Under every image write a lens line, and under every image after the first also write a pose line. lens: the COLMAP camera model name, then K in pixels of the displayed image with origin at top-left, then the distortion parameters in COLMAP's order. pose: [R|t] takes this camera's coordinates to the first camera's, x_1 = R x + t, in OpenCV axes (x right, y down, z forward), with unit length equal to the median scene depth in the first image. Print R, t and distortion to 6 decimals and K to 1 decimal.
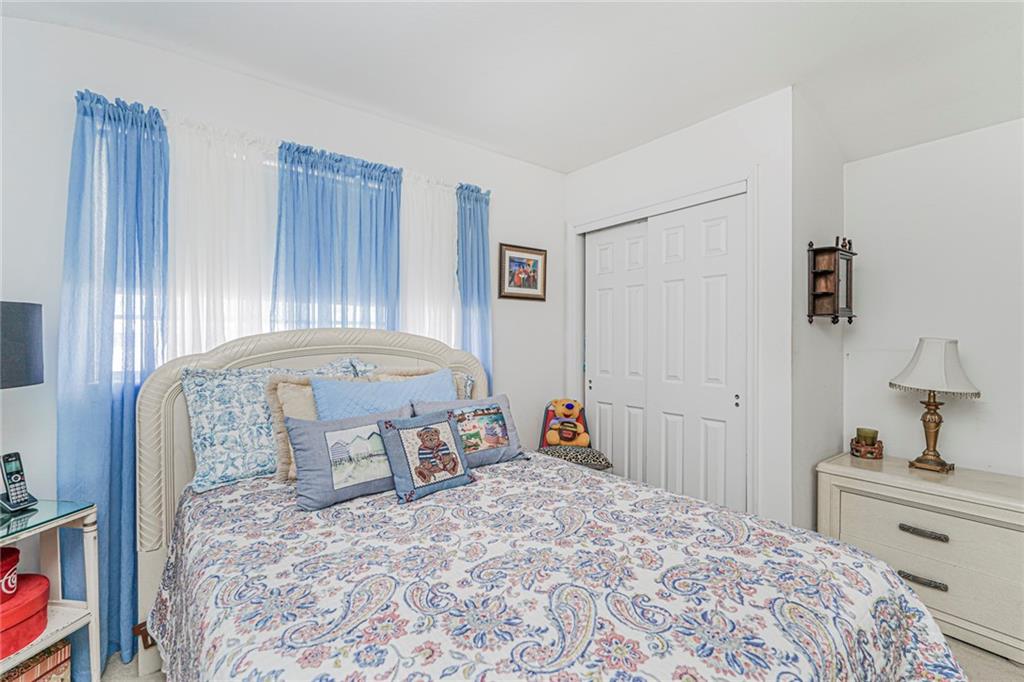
lens RADIAL K [[453.9, 0, 515.0], [0, 453.9, 344.6], [0, 0, 1]] dist [-0.000544, 0.000212]
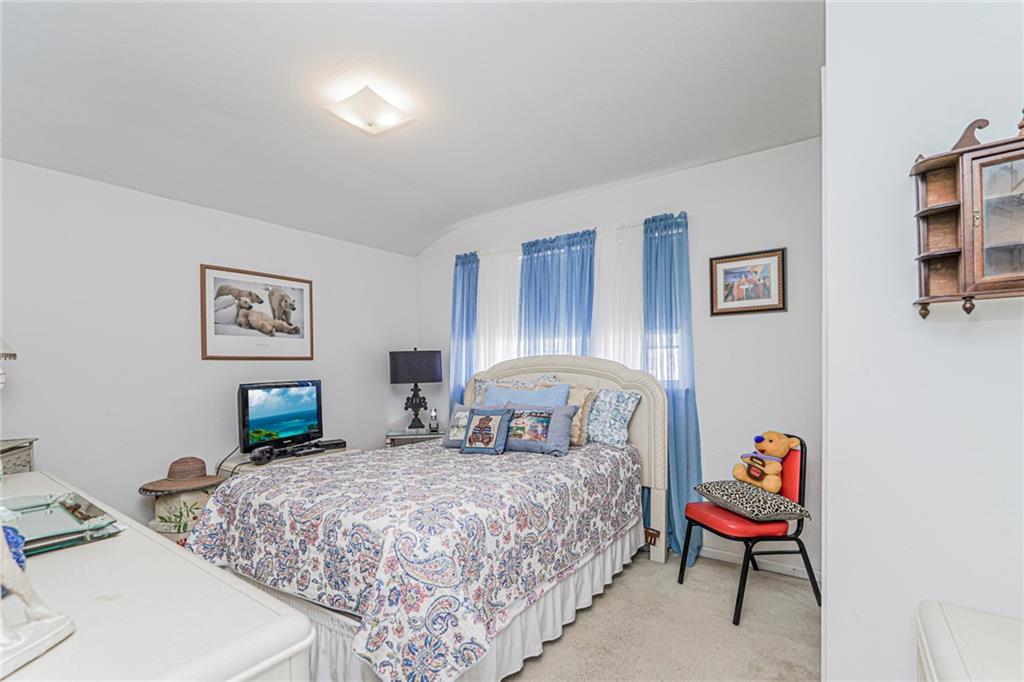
lens RADIAL K [[468.3, 0, 510.3], [0, 468.3, 378.3], [0, 0, 1]] dist [-0.030373, 0.000074]
pose [[0.301689, 0.017143, -0.953252, 1.001681], [0.001927, 0.999825, 0.018590, 0.010655], [0.953404, -0.007446, 0.301603, 0.401272]]
